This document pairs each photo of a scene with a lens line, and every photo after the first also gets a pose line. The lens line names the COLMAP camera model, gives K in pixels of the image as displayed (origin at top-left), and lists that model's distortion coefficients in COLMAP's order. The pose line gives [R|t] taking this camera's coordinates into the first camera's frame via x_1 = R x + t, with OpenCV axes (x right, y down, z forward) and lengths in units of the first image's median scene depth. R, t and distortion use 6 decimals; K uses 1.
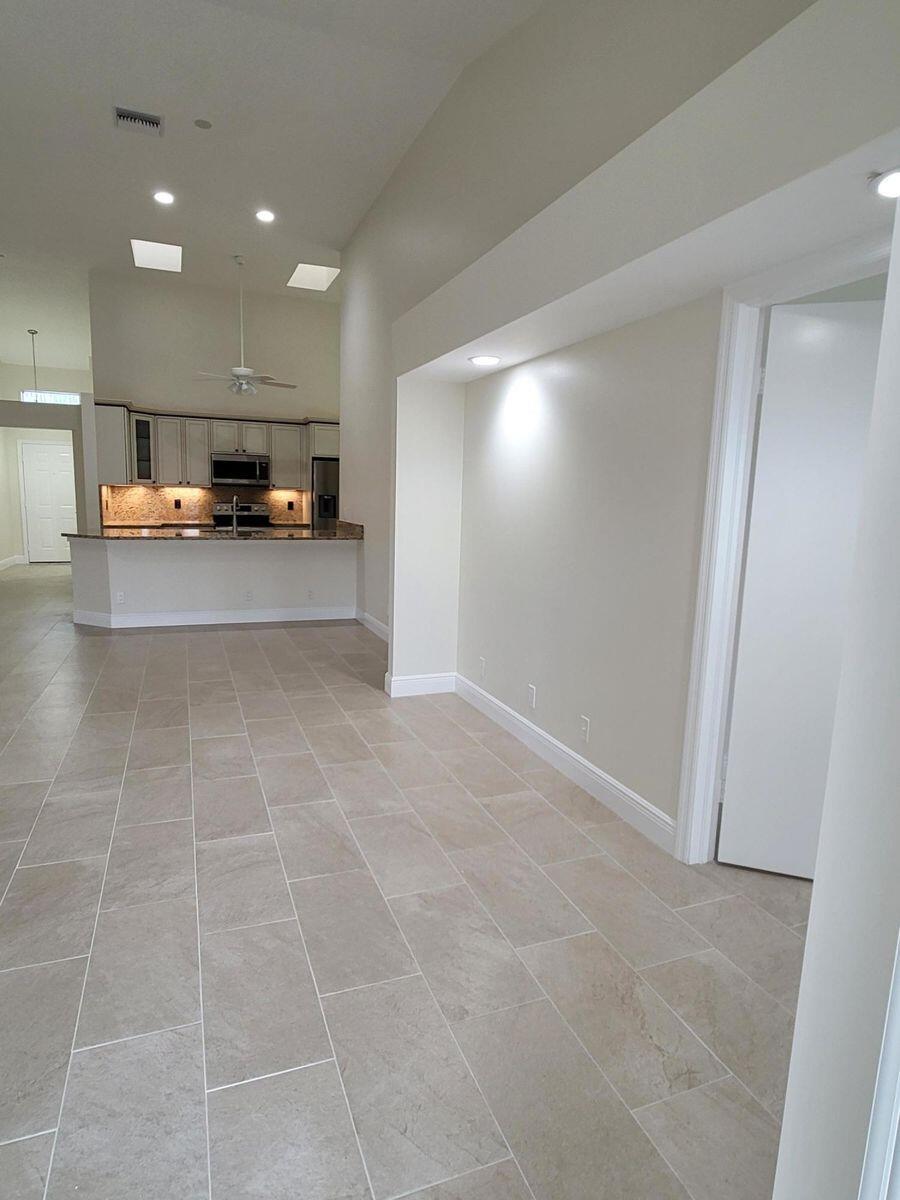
lens RADIAL K [[687.9, 0, 452.6], [0, 687.9, 595.3], [0, 0, 1]] dist [0.000378, 0.000890]
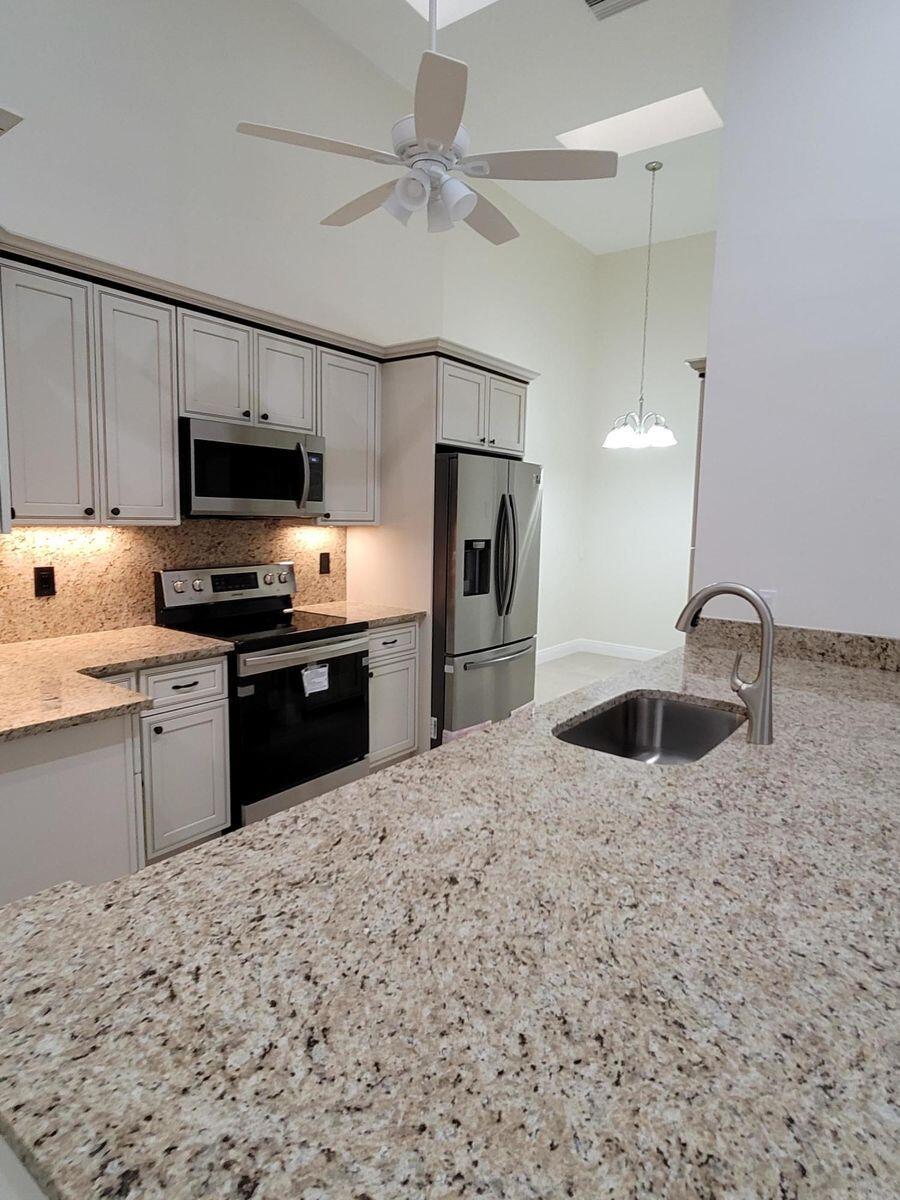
lens RADIAL K [[692.2, 0, 453.8], [0, 692.2, 598.8], [0, 0, 1]] dist [-0.001471, -0.002265]
pose [[0.845999, -0.071690, 0.528342, -0.412416], [0.074937, 0.997071, 0.015300, -0.117627], [-0.527891, 0.026649, 0.848894, 0.658912]]
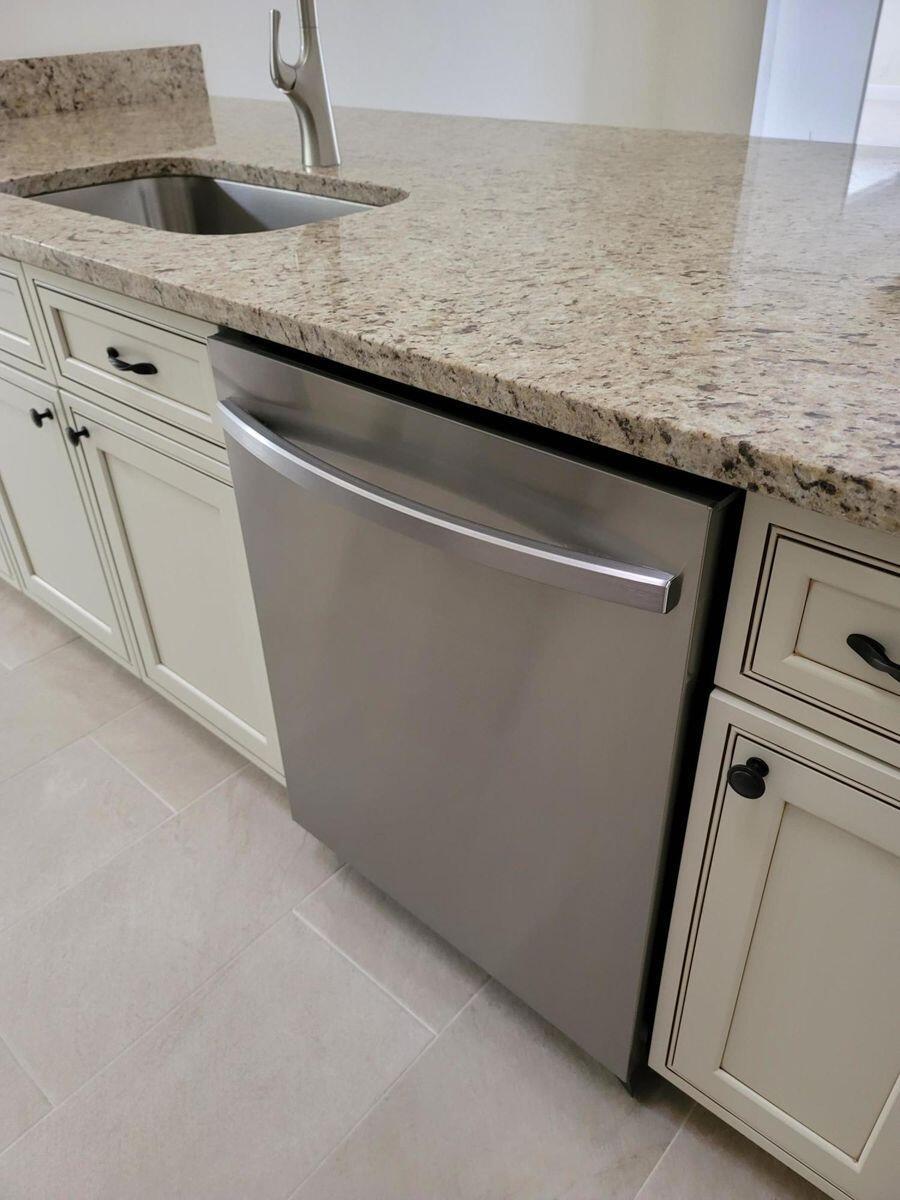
lens RADIAL K [[889.2, 0, 450.0], [0, 889.2, 600.0], [0, 0, 1]] dist [0.034914, -0.039308]
pose [[-0.451465, -0.516505, 0.727600, -0.417819], [0.141974, 0.763461, 0.630055, -0.109521], [-0.880922, 0.387748, -0.271345, 0.826934]]
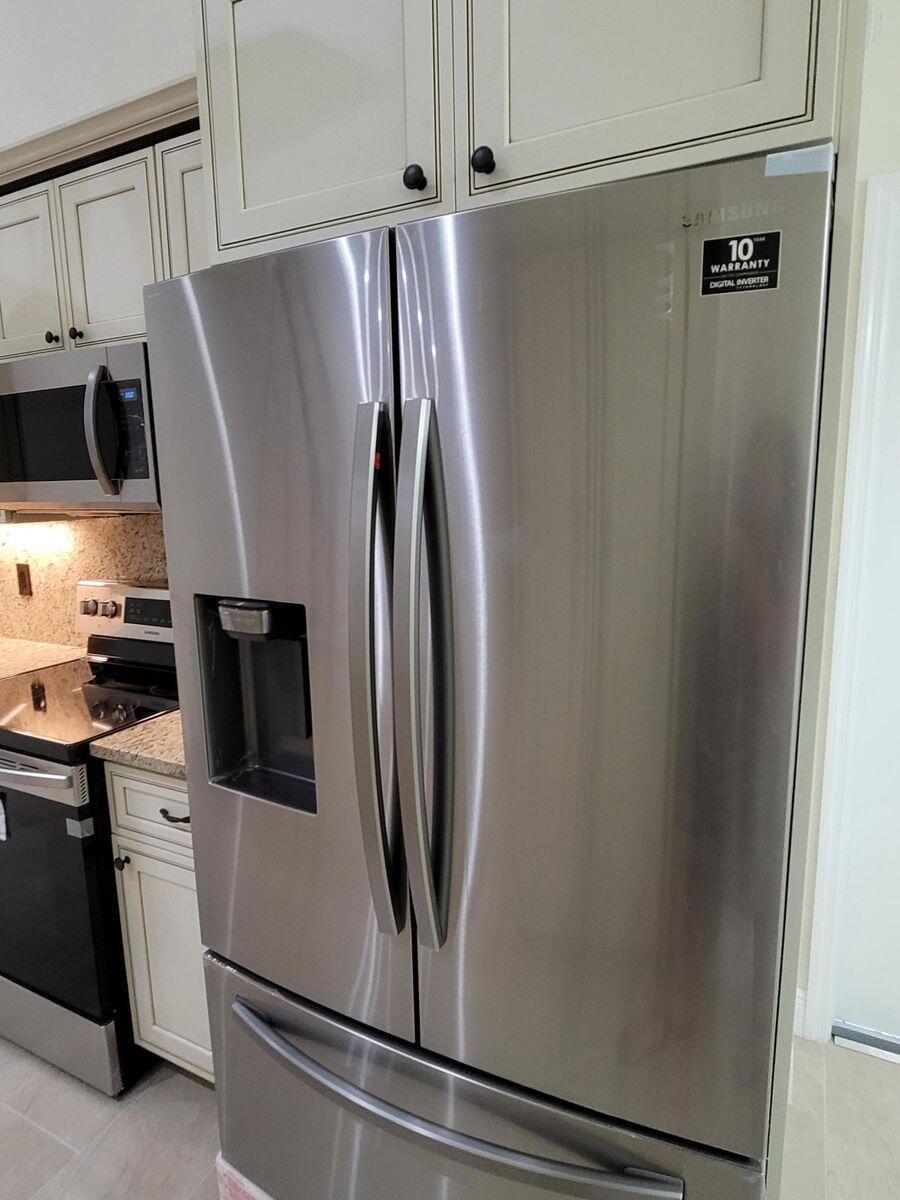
lens RADIAL K [[692.2, 0, 453.8], [0, 692.2, 598.8], [0, 0, 1]] dist [-0.001471, -0.002265]
pose [[0.669439, 0.085684, -0.737909, -0.079723], [-0.069453, 0.996194, 0.052667, -0.153273], [0.739613, 0.015992, 0.672842, 0.949871]]
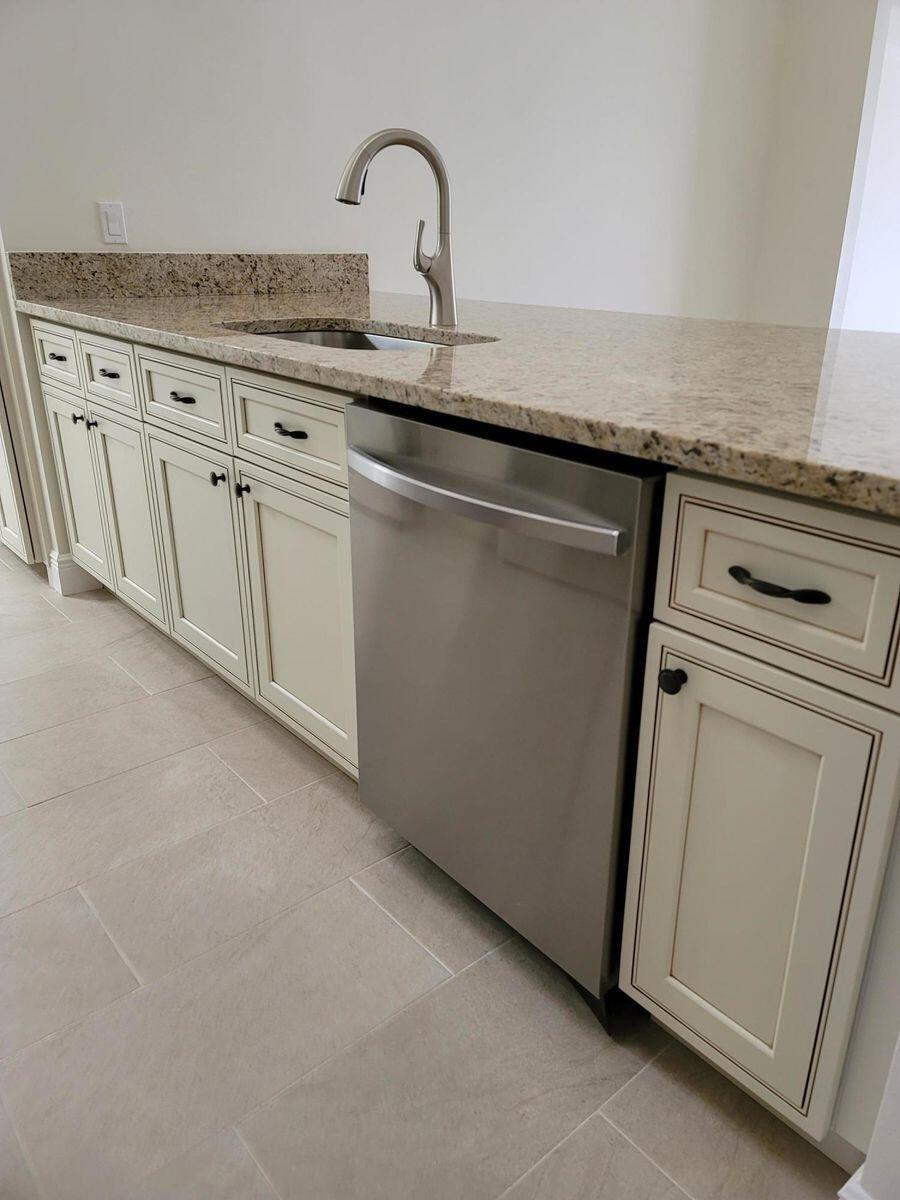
lens RADIAL K [[890.6, 0, 469.4], [0, 890.6, 601.4], [0, 0, 1]] dist [0.069530, -0.081975]
pose [[-0.330697, -0.379305, 0.864157, -0.468761], [0.114988, 0.892658, 0.435819, -0.105527], [-0.936705, 0.243492, -0.251584, 0.839321]]
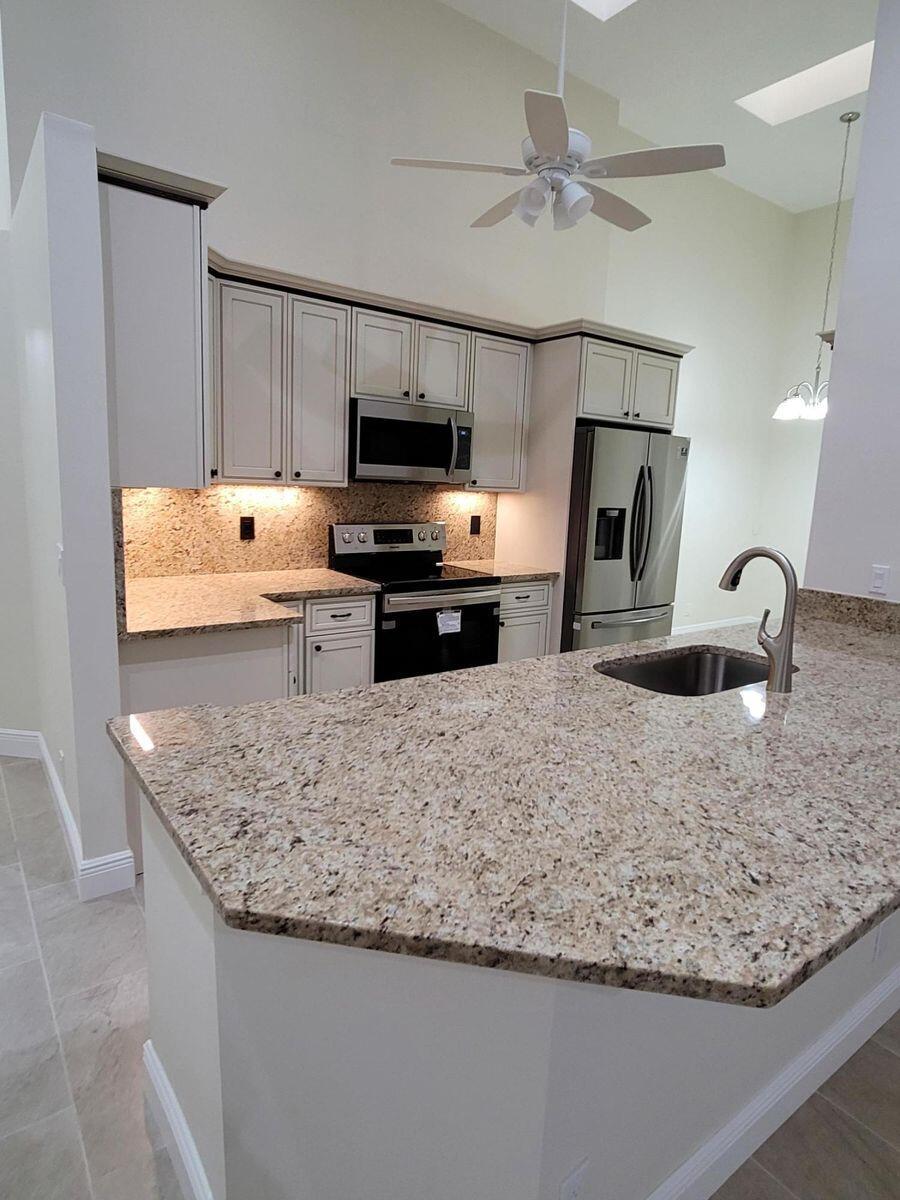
lens RADIAL K [[687.9, 0, 452.6], [0, 687.9, 595.3], [0, 0, 1]] dist [0.000378, 0.000890]
pose [[0.963911, -0.029107, 0.264628, -0.395677], [0.019521, 0.999057, 0.038781, -0.108845], [-0.265508, -0.032216, 0.963570, 0.603550]]
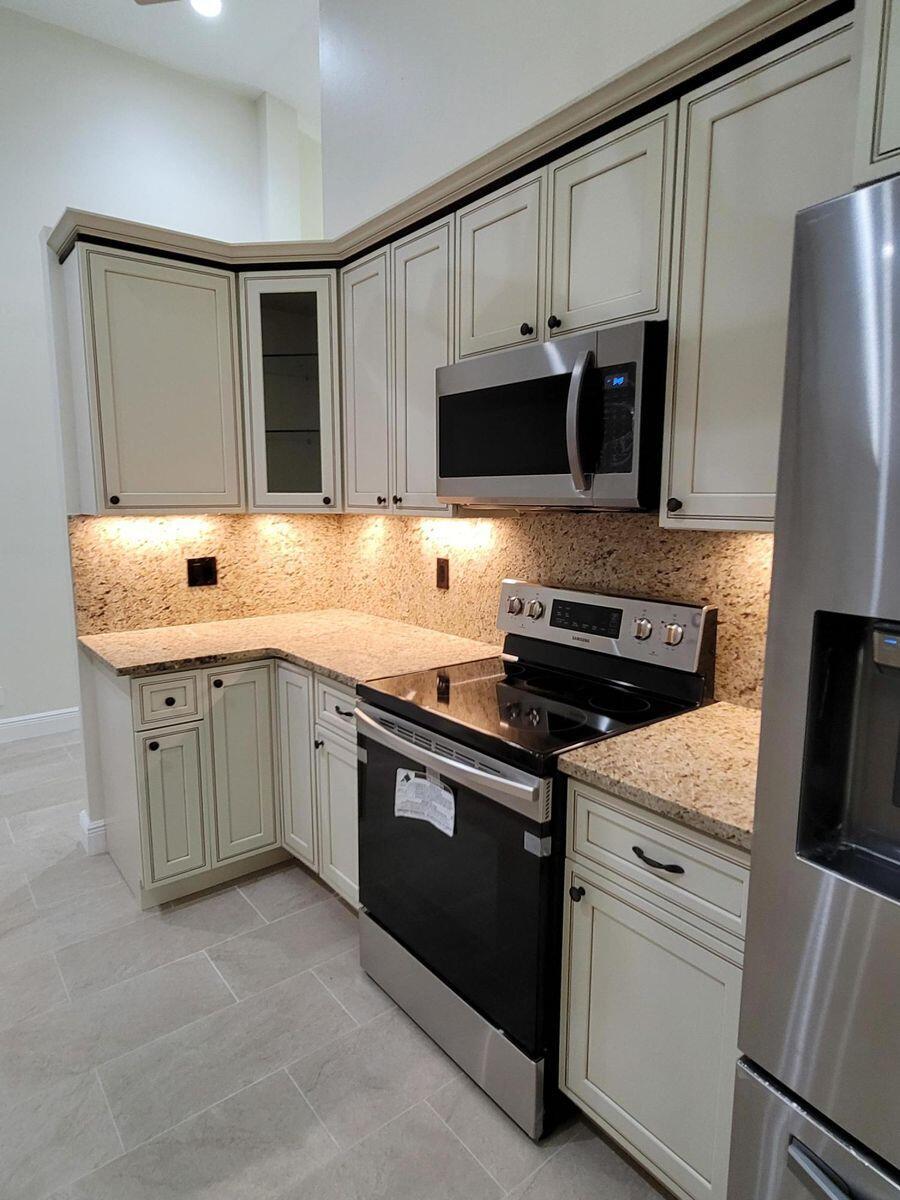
lens RADIAL K [[692.2, 0, 453.8], [0, 692.2, 598.8], [0, 0, 1]] dist [-0.001471, -0.002265]
pose [[0.296941, 0.115560, -0.947878, -0.123889], [-0.131237, 0.988169, 0.079359, -0.147409], [0.945834, 0.100832, 0.308594, 0.924872]]
